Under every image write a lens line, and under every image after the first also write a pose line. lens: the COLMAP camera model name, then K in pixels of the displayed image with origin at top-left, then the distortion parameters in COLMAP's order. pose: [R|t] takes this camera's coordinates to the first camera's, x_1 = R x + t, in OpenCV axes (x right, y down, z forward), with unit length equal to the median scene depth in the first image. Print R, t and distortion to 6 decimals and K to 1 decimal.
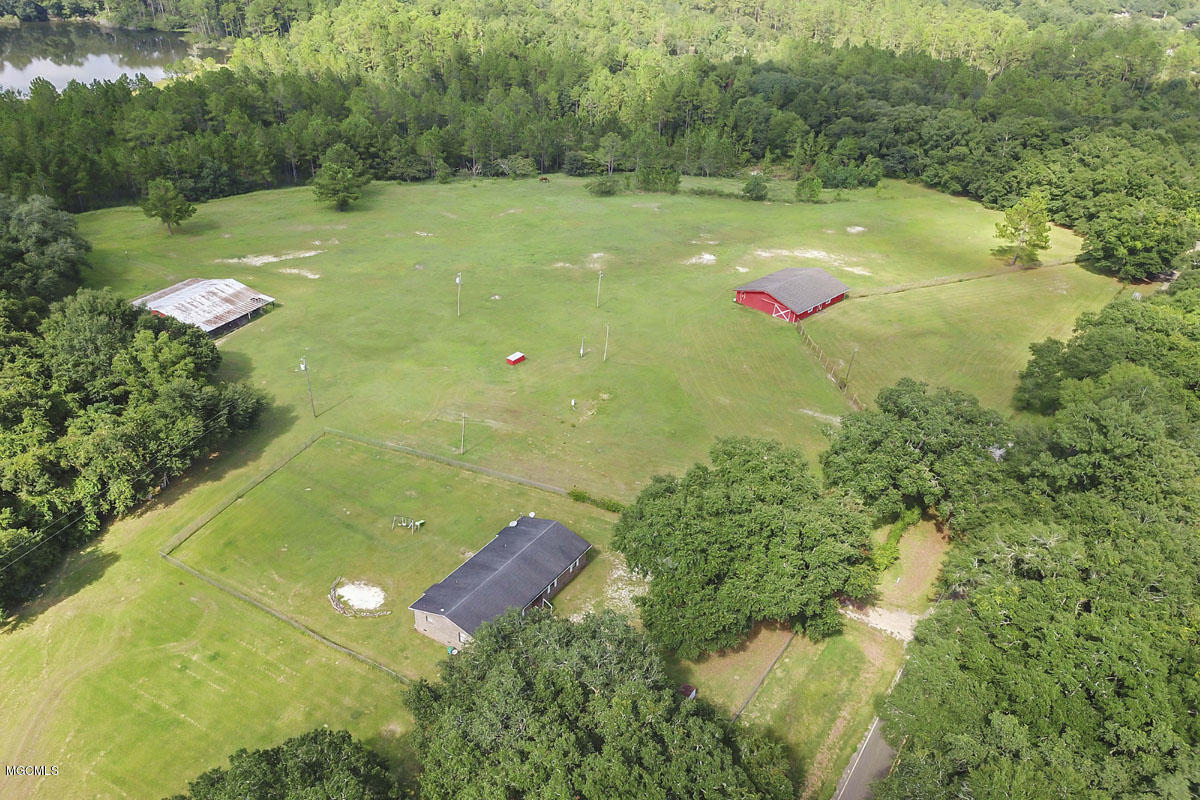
lens RADIAL K [[928.7, 0, 608.6], [0, 928.7, 401.3], [0, 0, 1]] dist [-0.000340, -0.004472]
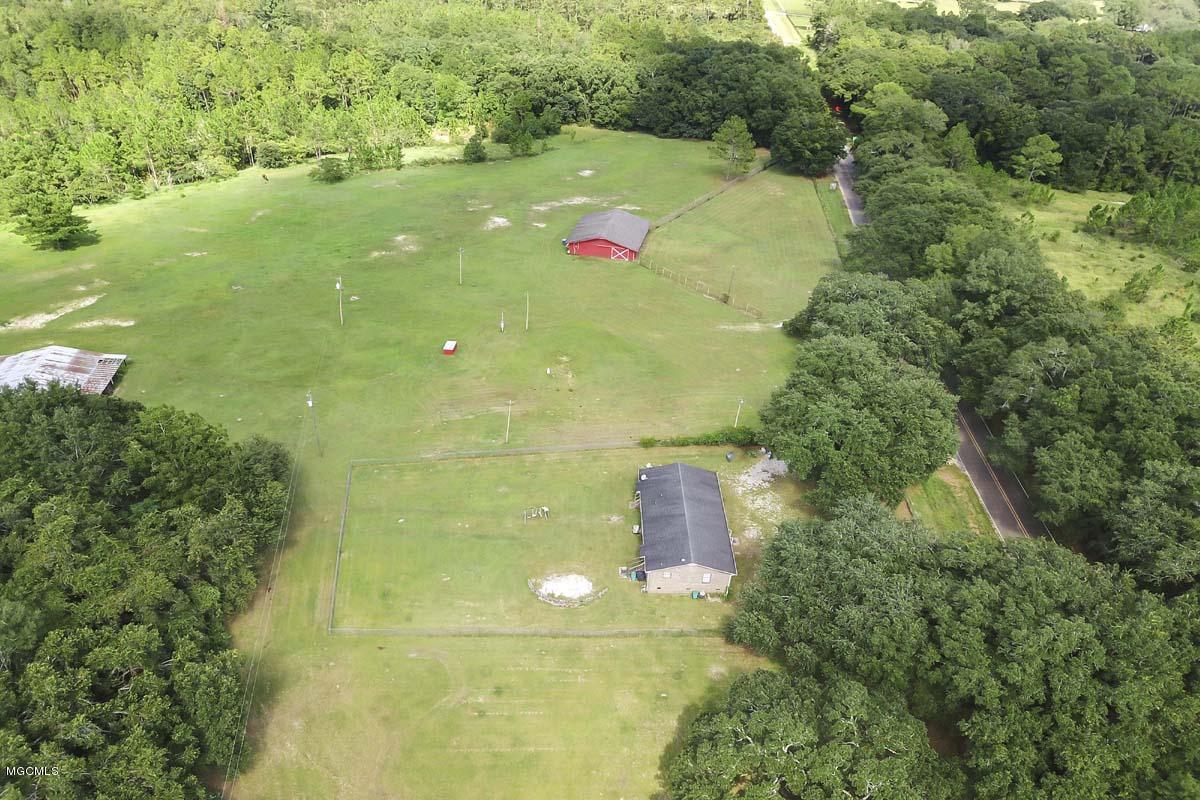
lens RADIAL K [[928.7, 0, 608.6], [0, 928.7, 401.3], [0, 0, 1]] dist [-0.000340, -0.004472]
pose [[0.852491, -0.270128, 0.447537, -0.312043], [0.253098, 0.962386, 0.098770, -0.035131], [-0.457384, 0.029071, 0.888794, 0.043325]]
